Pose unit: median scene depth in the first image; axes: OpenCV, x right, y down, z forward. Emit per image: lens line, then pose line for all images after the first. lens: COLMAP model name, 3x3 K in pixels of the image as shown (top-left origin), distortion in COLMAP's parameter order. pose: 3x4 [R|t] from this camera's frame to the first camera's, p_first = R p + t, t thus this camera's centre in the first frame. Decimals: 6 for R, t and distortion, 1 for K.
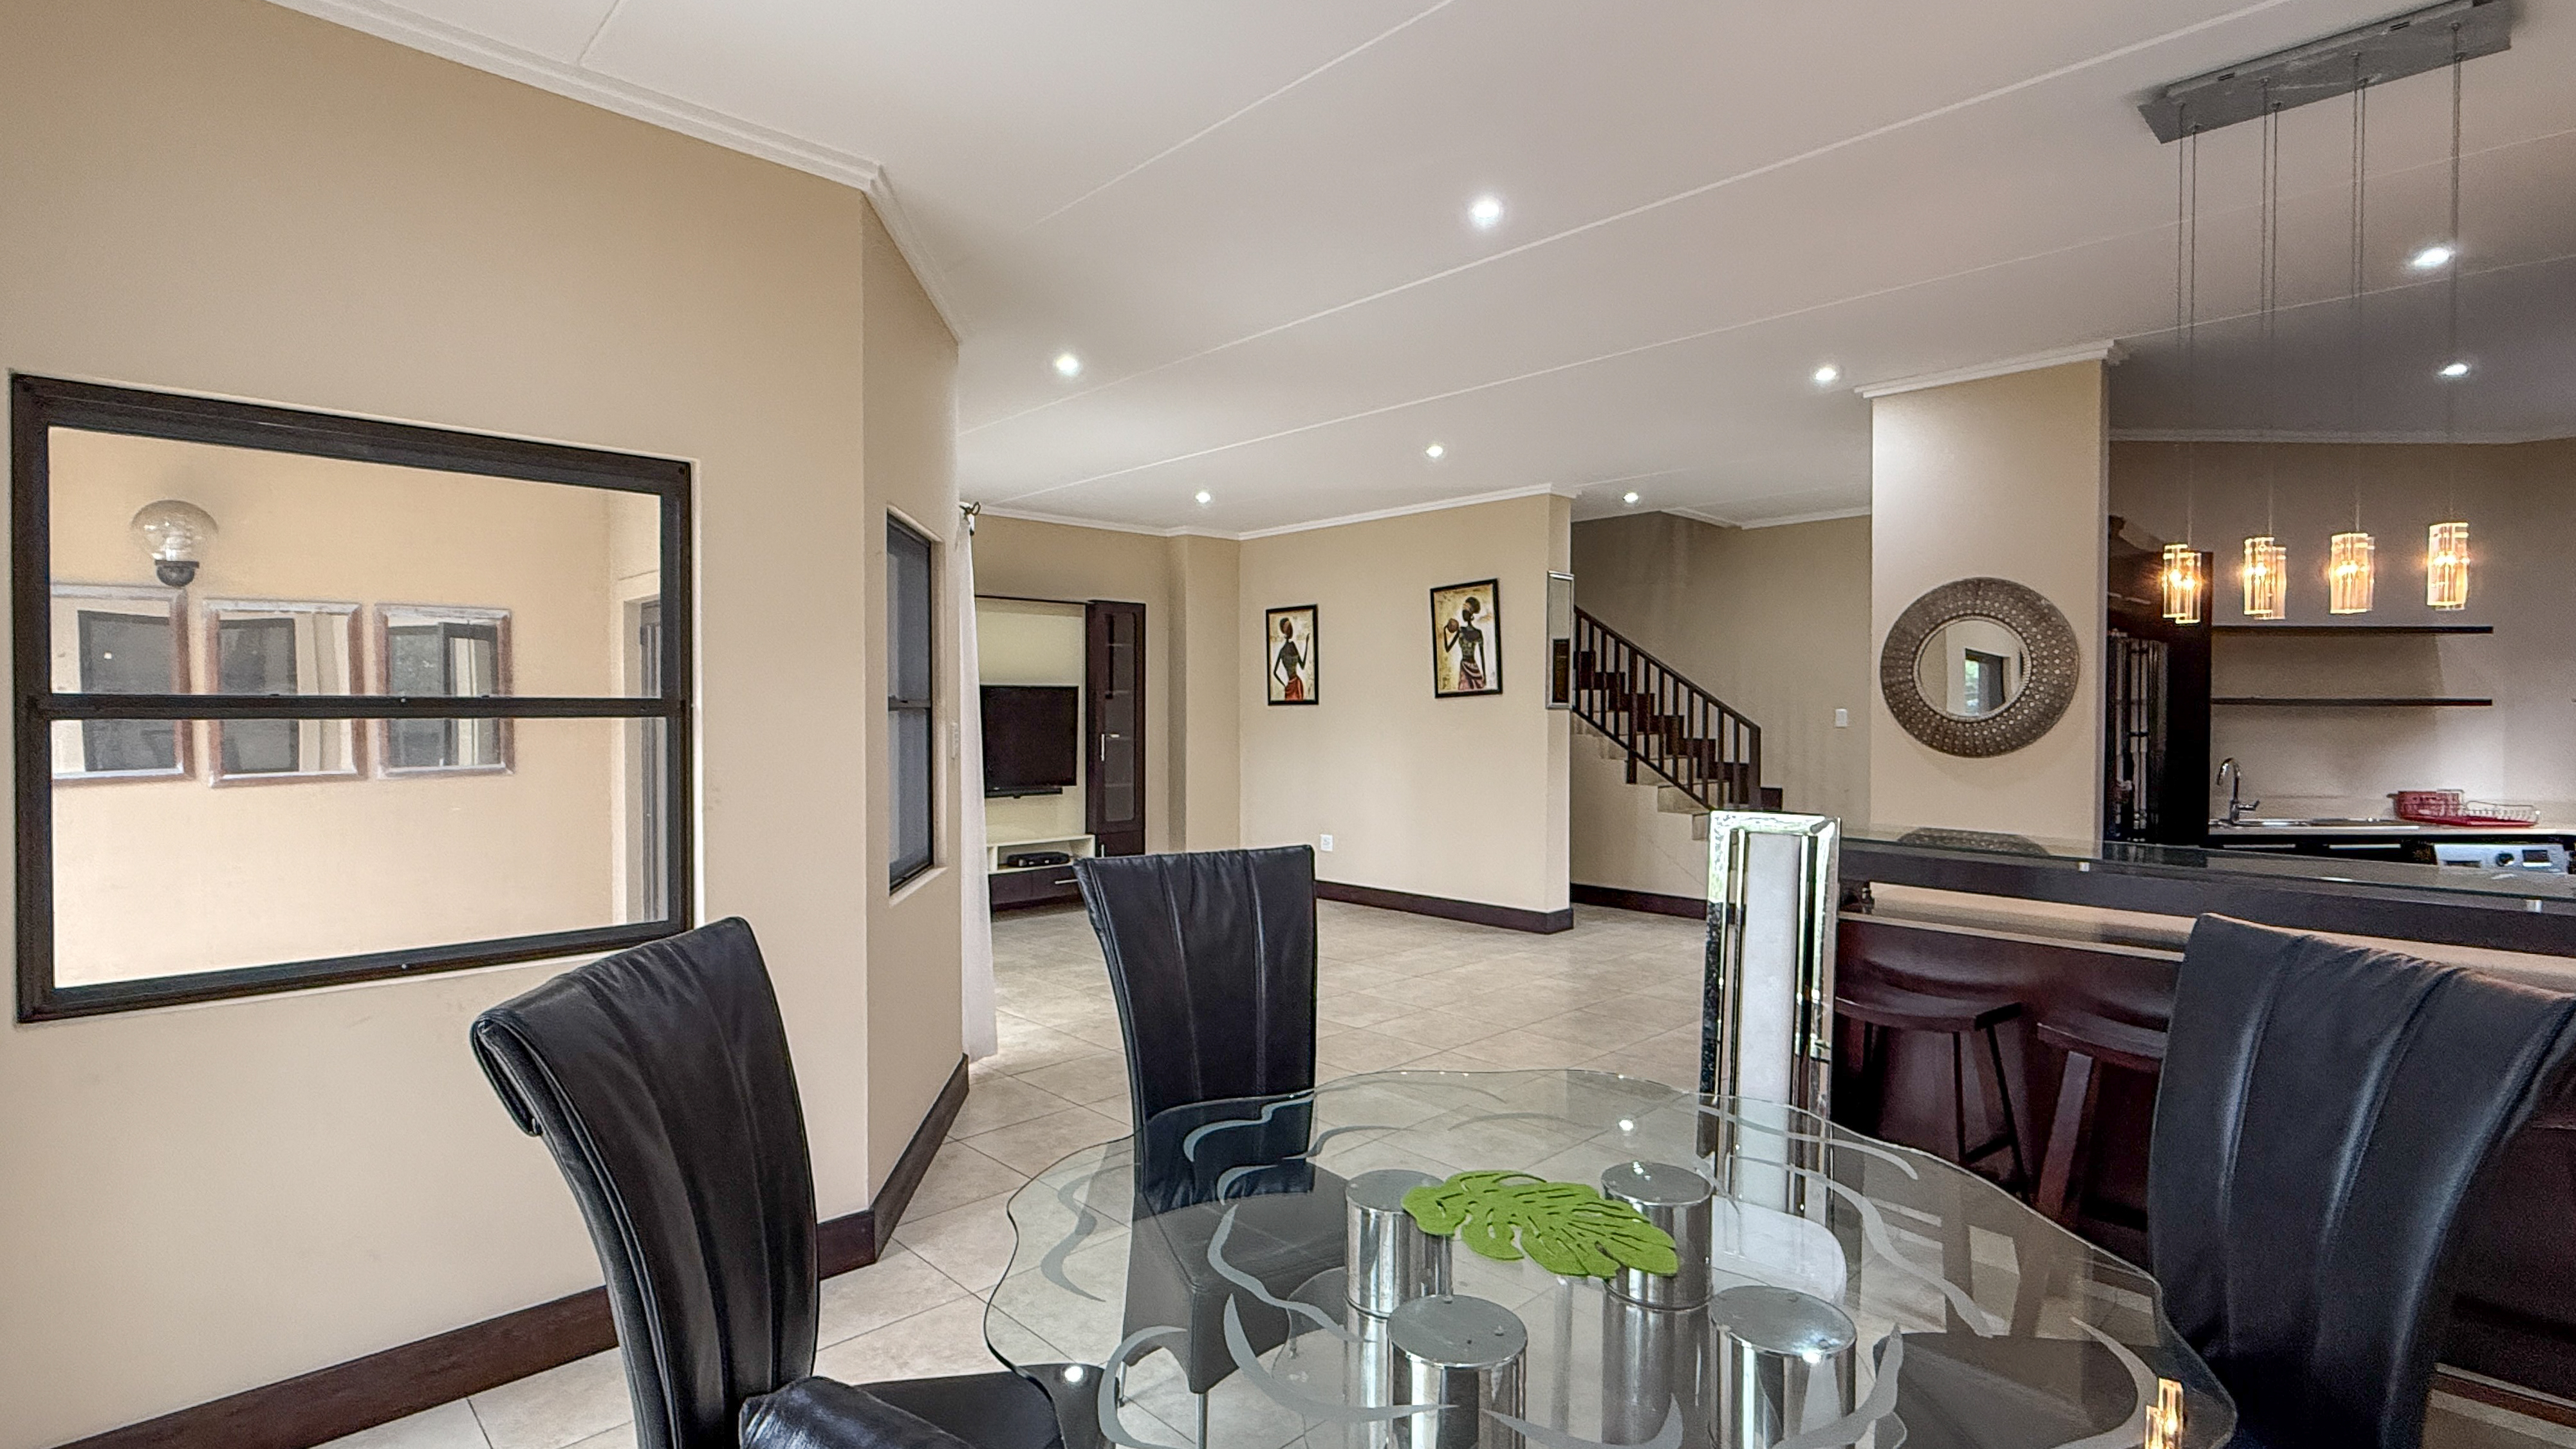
lens RADIAL K [[1189.5, 0, 1300.2], [0, 1189.5, 727.6], [0, 0, 1]] dist [0.000210, 0.000885]
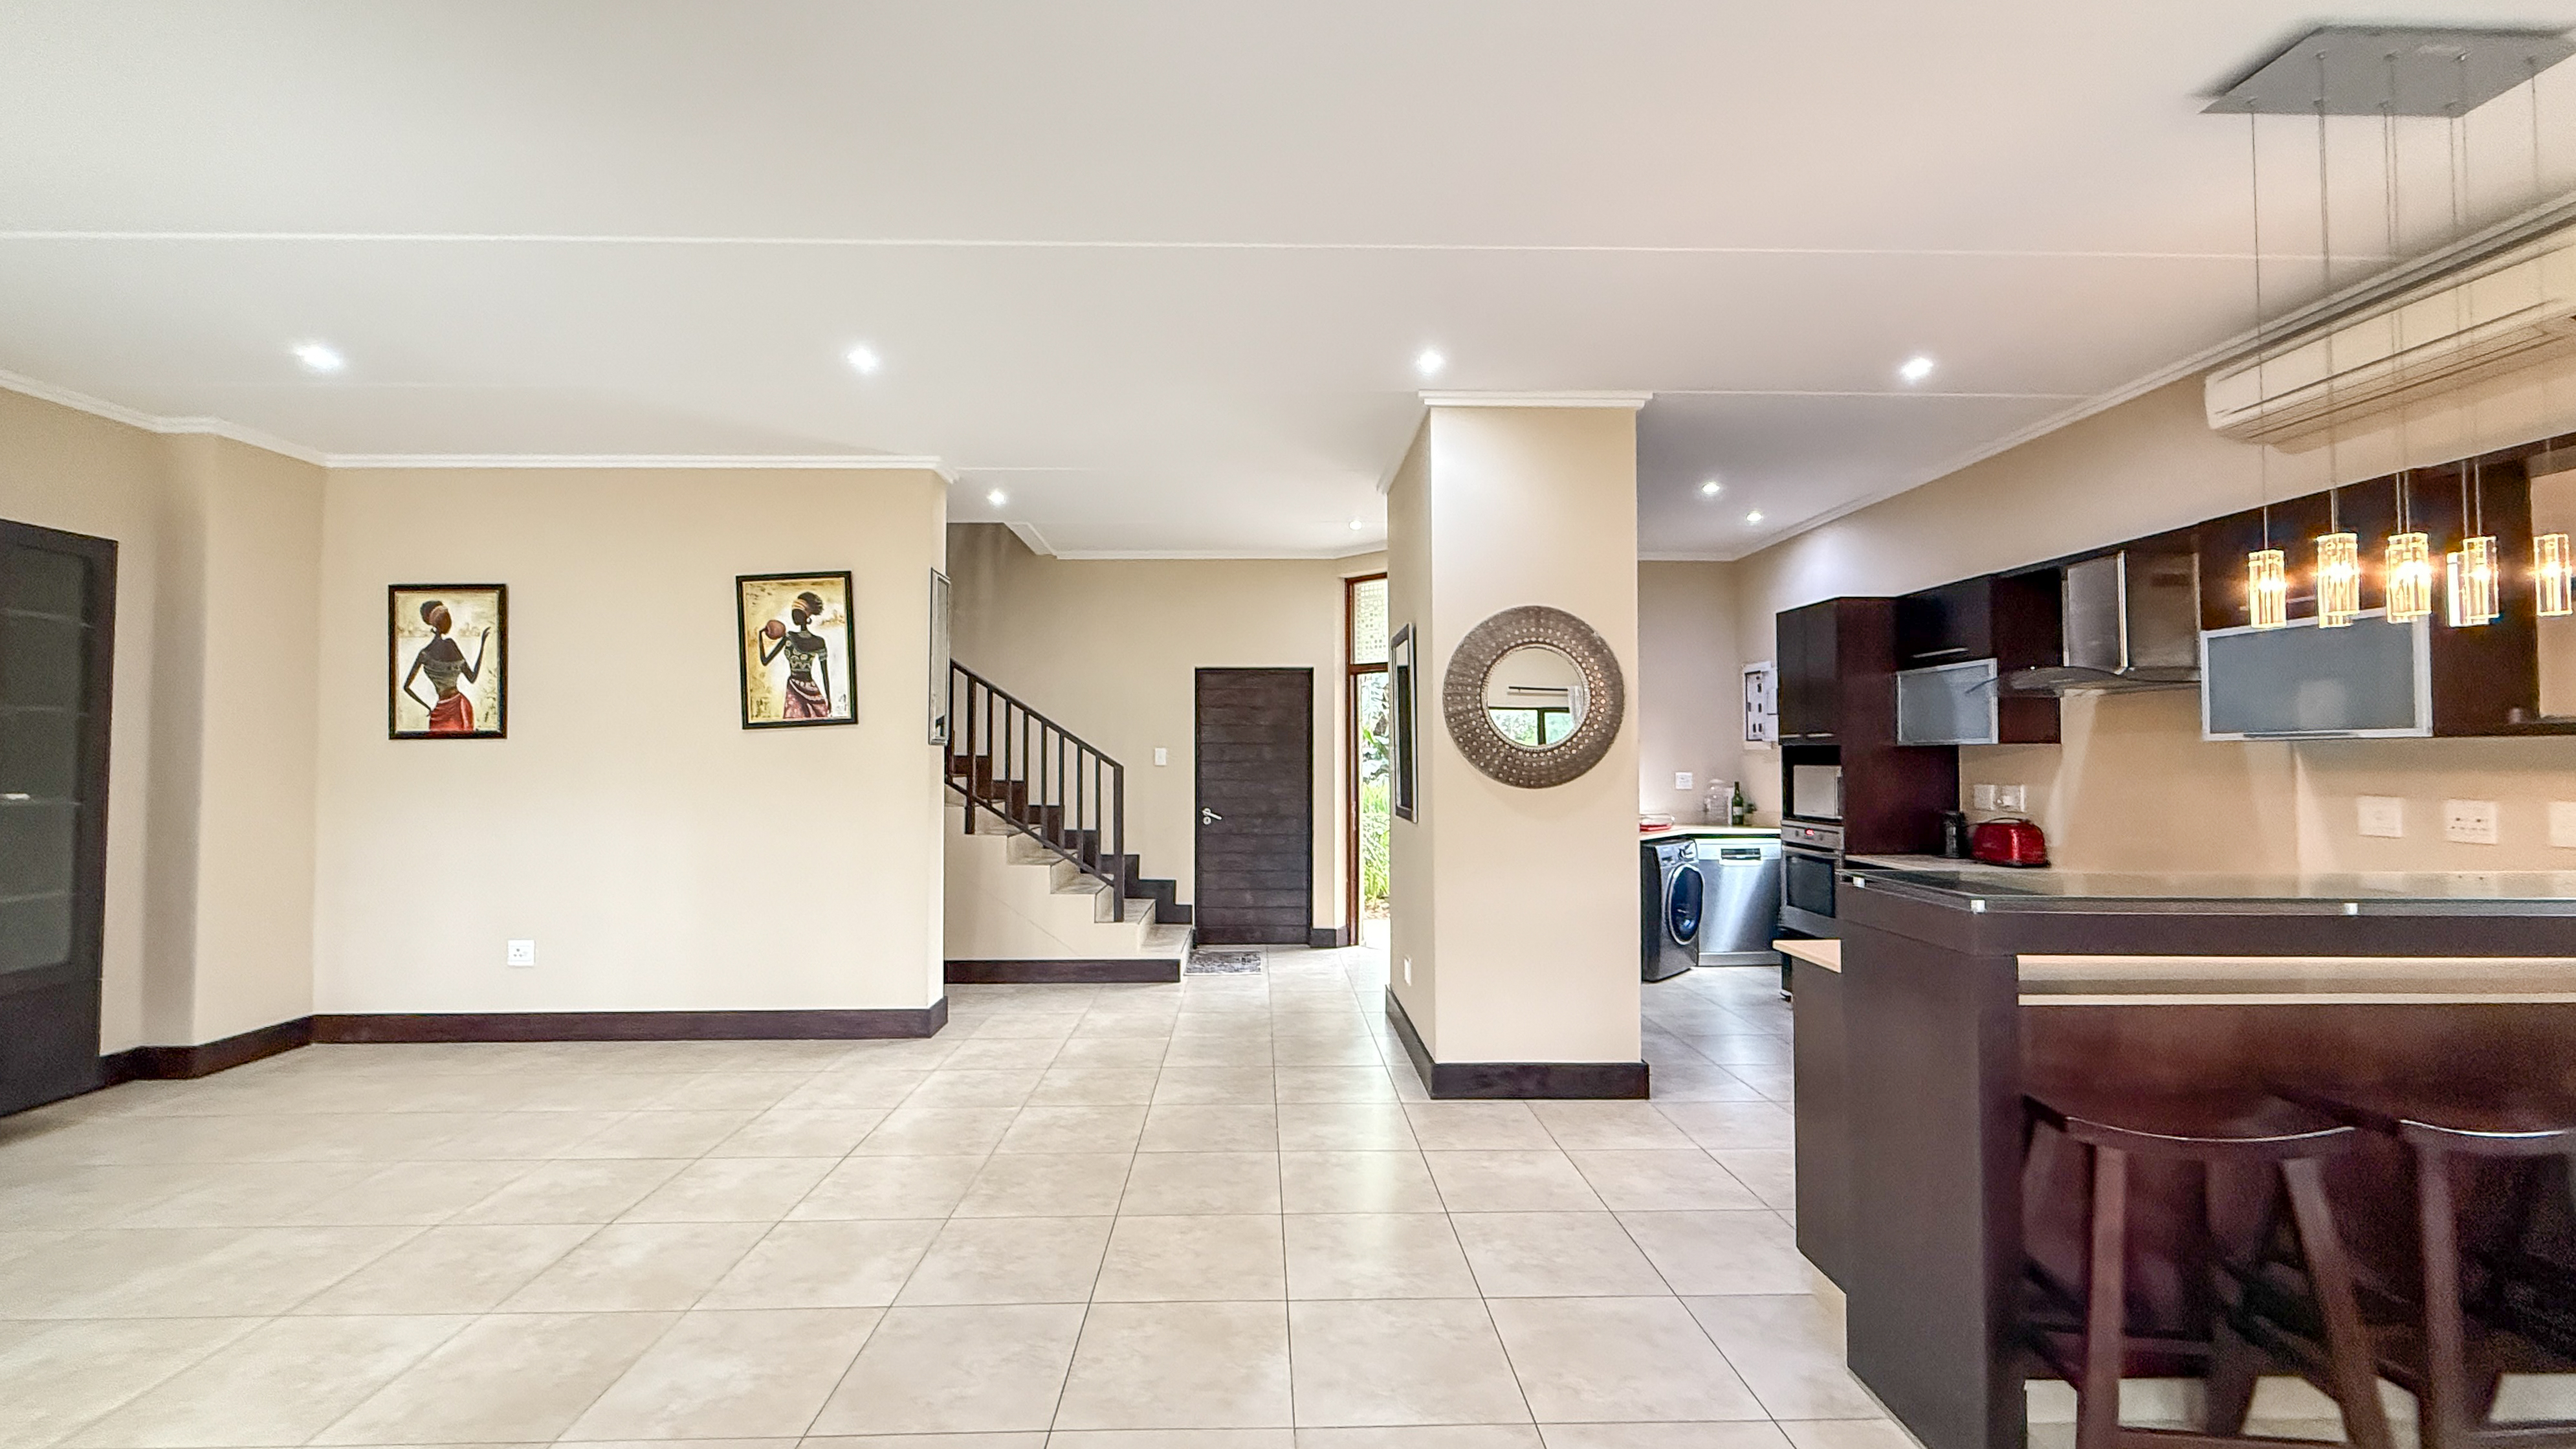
lens RADIAL K [[1028.1, 0, 1280.3], [0, 1028.1, 729.4], [0, 0, 1]] dist [0.000061, -0.000122]
pose [[0.681035, 0.017155, 0.732050, -0.121861], [0.014686, 0.999204, -0.037079, 0.003091], [-0.732104, 0.036003, 0.680241, 0.354857]]
